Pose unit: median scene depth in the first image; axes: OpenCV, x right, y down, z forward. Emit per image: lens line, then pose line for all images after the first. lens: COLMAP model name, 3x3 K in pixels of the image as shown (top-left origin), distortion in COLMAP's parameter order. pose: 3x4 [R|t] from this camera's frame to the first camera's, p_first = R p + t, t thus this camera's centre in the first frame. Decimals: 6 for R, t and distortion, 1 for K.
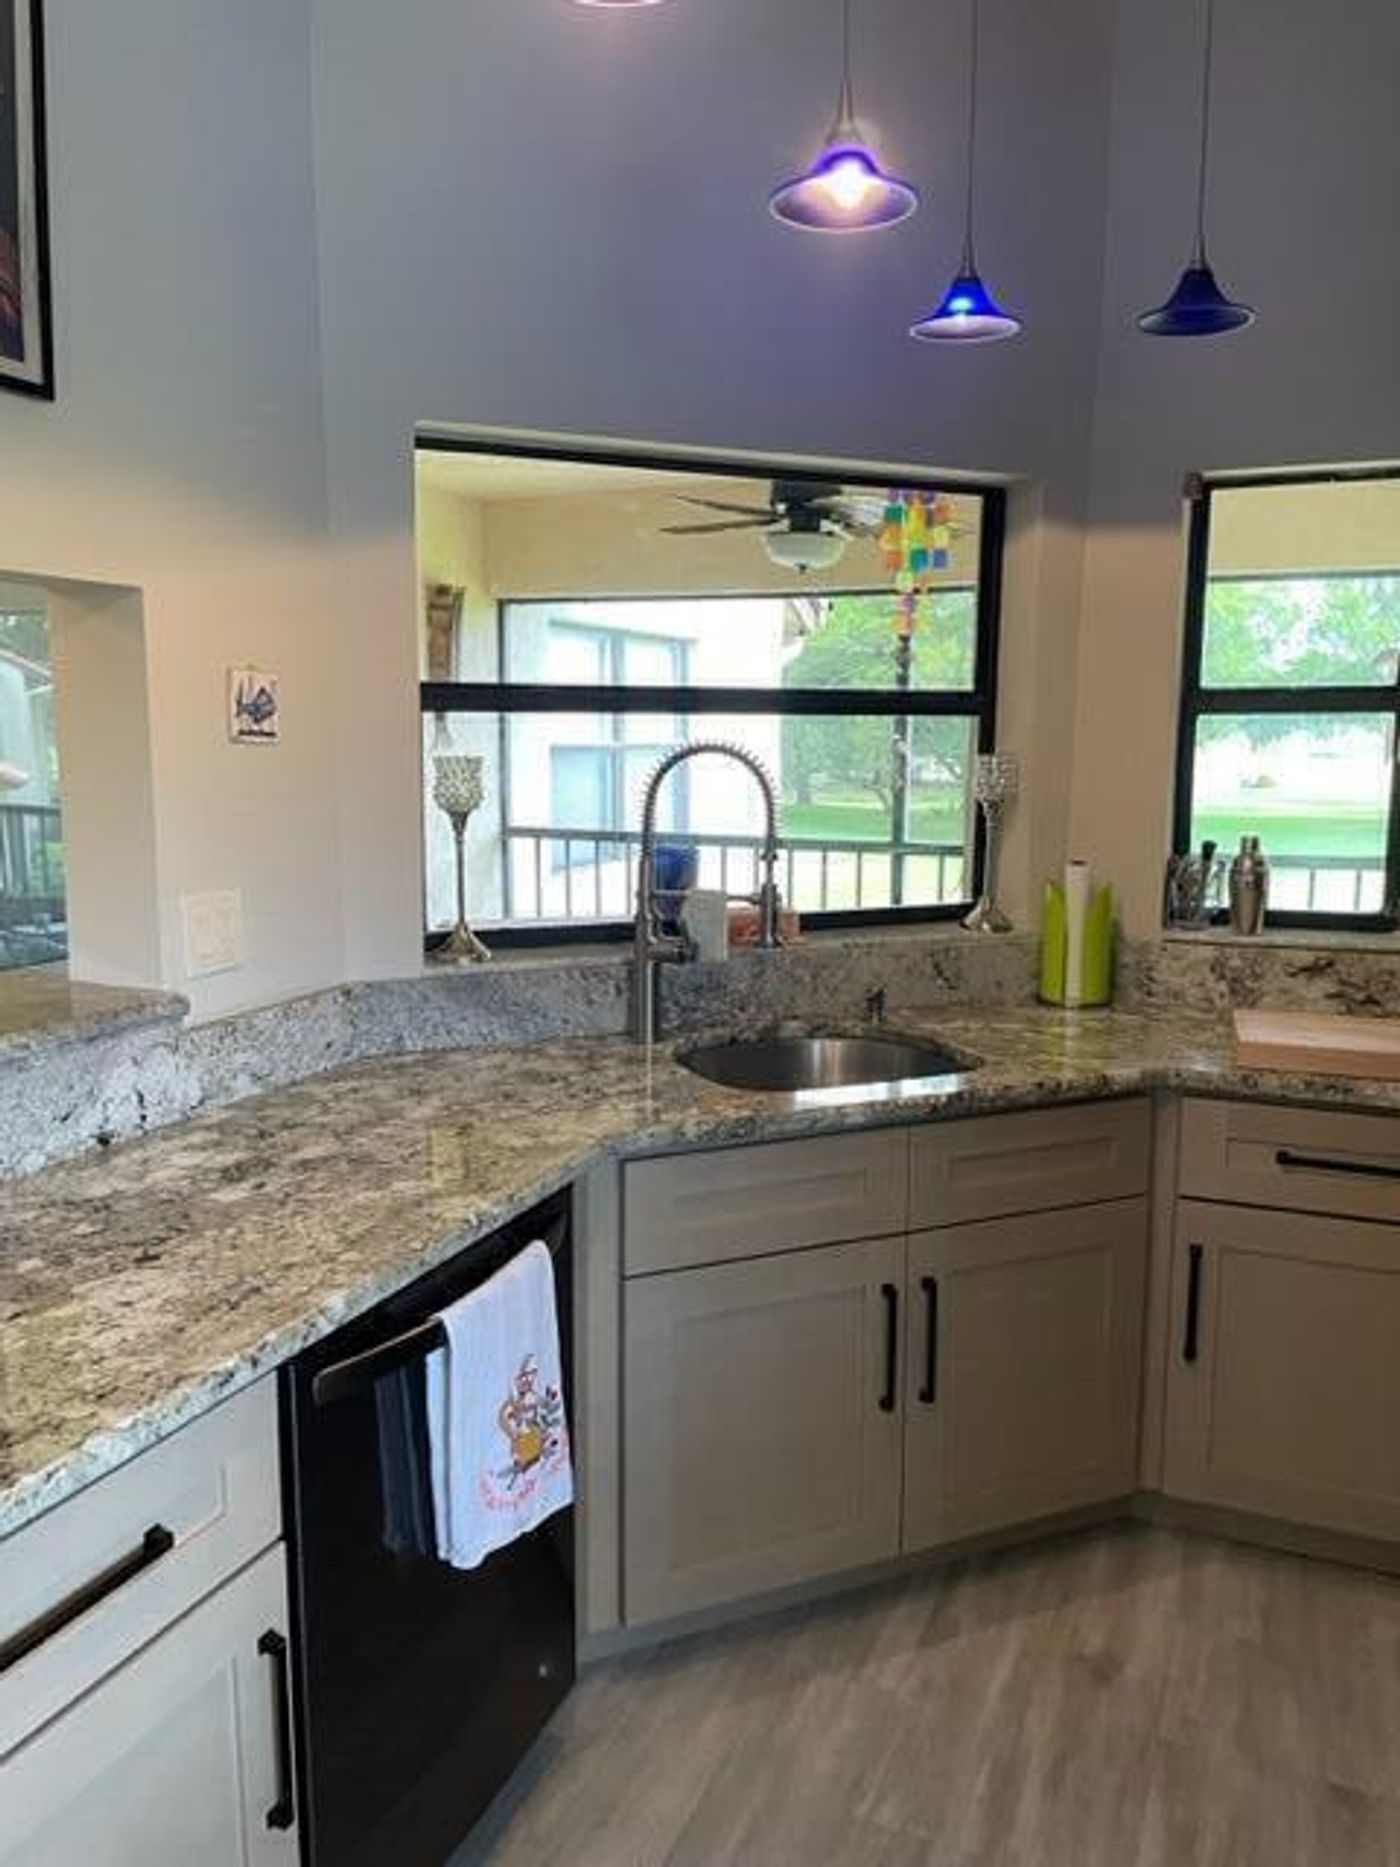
lens RADIAL K [[1406.6, 0, 700.0], [0, 1406.6, 933.5], [0, 0, 1]] dist [0.092529, -0.140579]
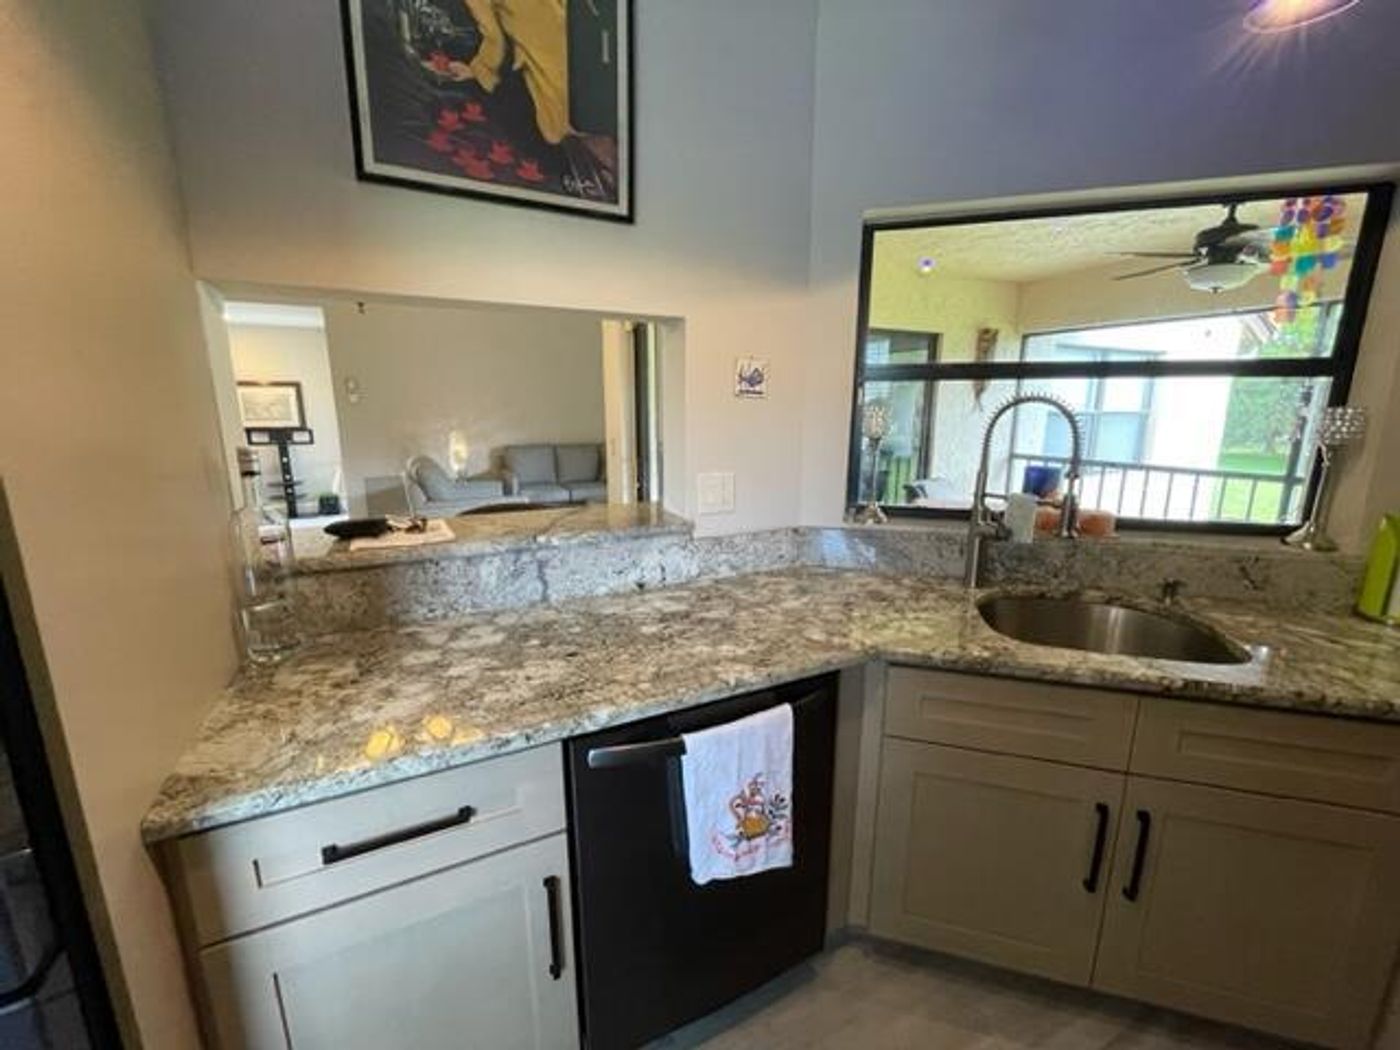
lens RADIAL K [[571.9, 0, 702.0], [0, 571.9, 527.4], [0, 0, 1]] dist [-0.002475, -0.000185]
pose [[0.758205, 0.130958, -0.638729, 0.155280], [-0.092721, 0.991322, 0.093185, -0.024312], [0.645389, -0.011429, 0.763768, 0.351596]]
